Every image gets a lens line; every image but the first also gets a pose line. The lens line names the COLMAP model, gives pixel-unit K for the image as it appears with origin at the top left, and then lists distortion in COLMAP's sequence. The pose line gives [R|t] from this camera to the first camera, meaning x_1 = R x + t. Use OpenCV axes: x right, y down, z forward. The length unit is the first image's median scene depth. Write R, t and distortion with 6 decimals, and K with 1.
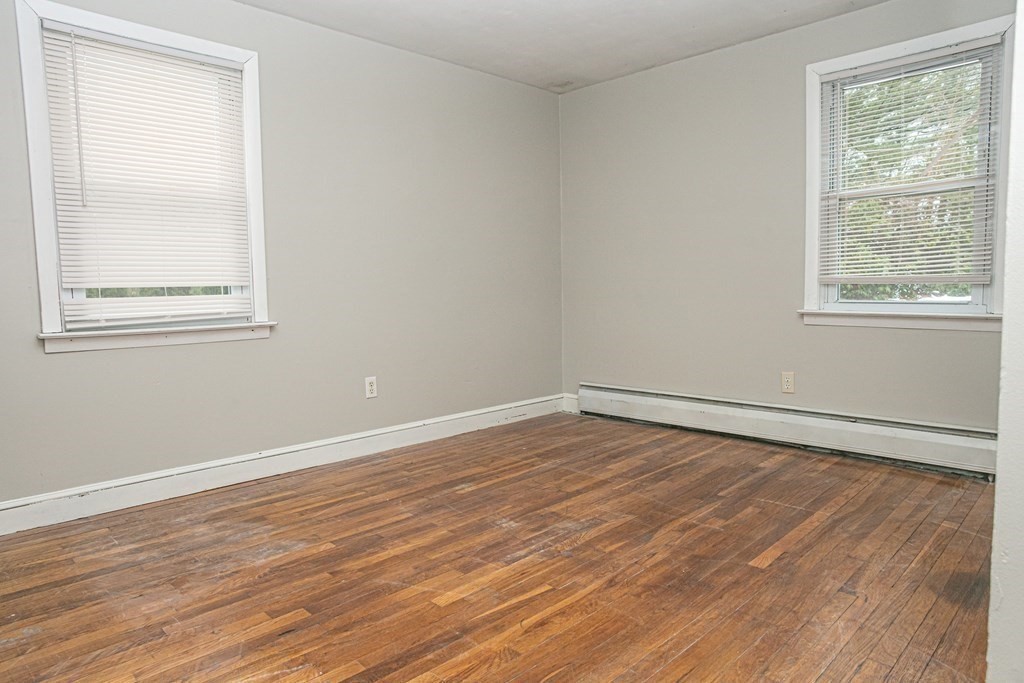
lens RADIAL K [[602.5, 0, 523.1], [0, 602.5, 330.5], [0, 0, 1]] dist [-0.091023, 0.060409]
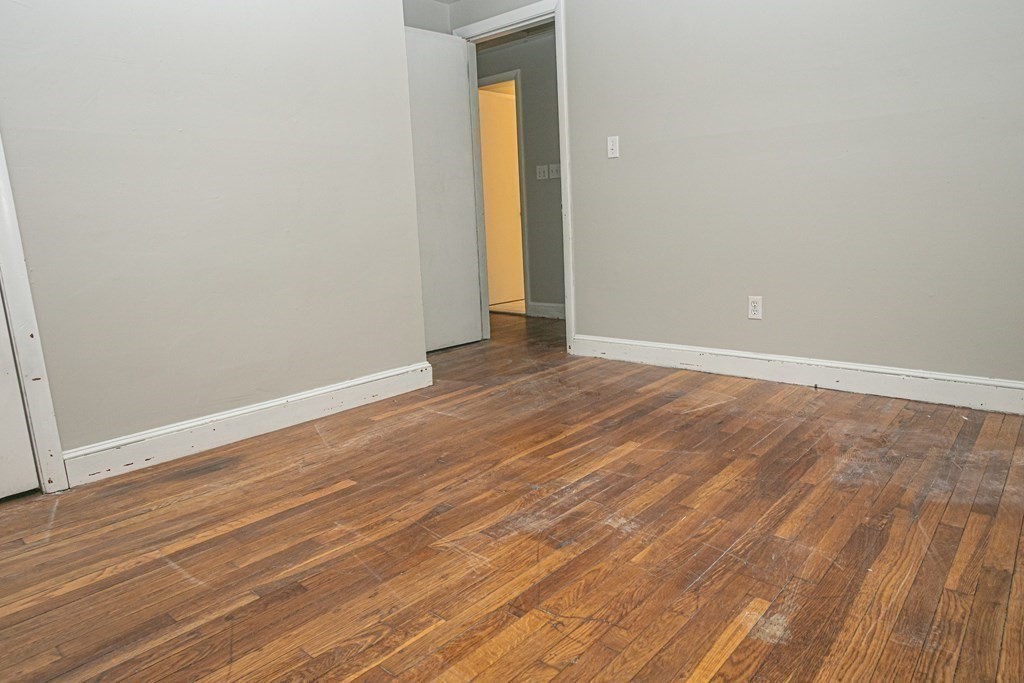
lens RADIAL K [[602.5, 0, 523.1], [0, 602.5, 330.5], [0, 0, 1]] dist [-0.091023, 0.060409]
pose [[-0.996121, 0.069632, -0.053807, 0.122401], [0.053538, 0.964813, 0.257428, -0.096796], [0.069839, 0.253548, -0.964798, 1.778097]]
